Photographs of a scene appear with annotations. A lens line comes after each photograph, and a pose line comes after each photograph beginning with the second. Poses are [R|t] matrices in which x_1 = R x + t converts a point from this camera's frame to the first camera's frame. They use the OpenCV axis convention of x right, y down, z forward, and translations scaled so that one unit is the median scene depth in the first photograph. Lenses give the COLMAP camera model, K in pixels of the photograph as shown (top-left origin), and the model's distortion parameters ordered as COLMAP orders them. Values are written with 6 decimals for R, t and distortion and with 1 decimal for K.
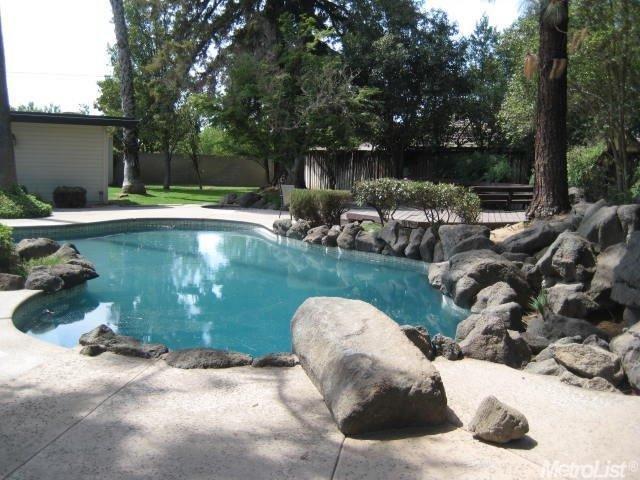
lens RADIAL K [[659.5, 0, 320.5], [0, 659.5, 240.4], [0, 0, 1]] dist [-0.113225, 0.000000]
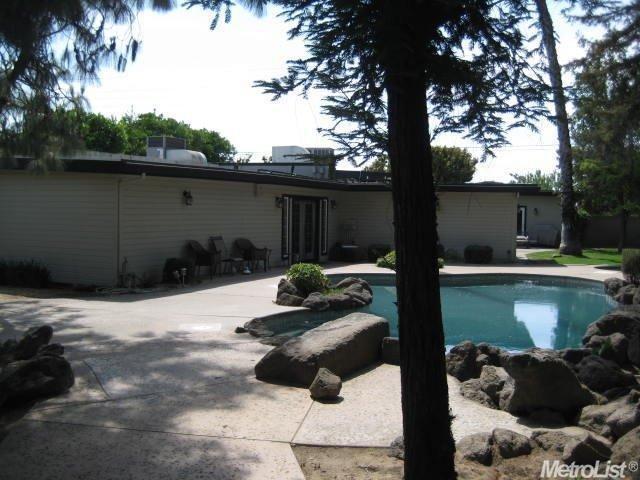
lens RADIAL K [[659.5, 0, 321.4], [0, 659.5, 240.5], [0, 0, 1]] dist [-0.113225, 0.000000]
pose [[0.702224, 0.005292, -0.711936, 0.201557], [-0.076149, 0.994794, -0.067716, 0.007237], [0.707872, 0.101765, 0.698972, -0.014924]]
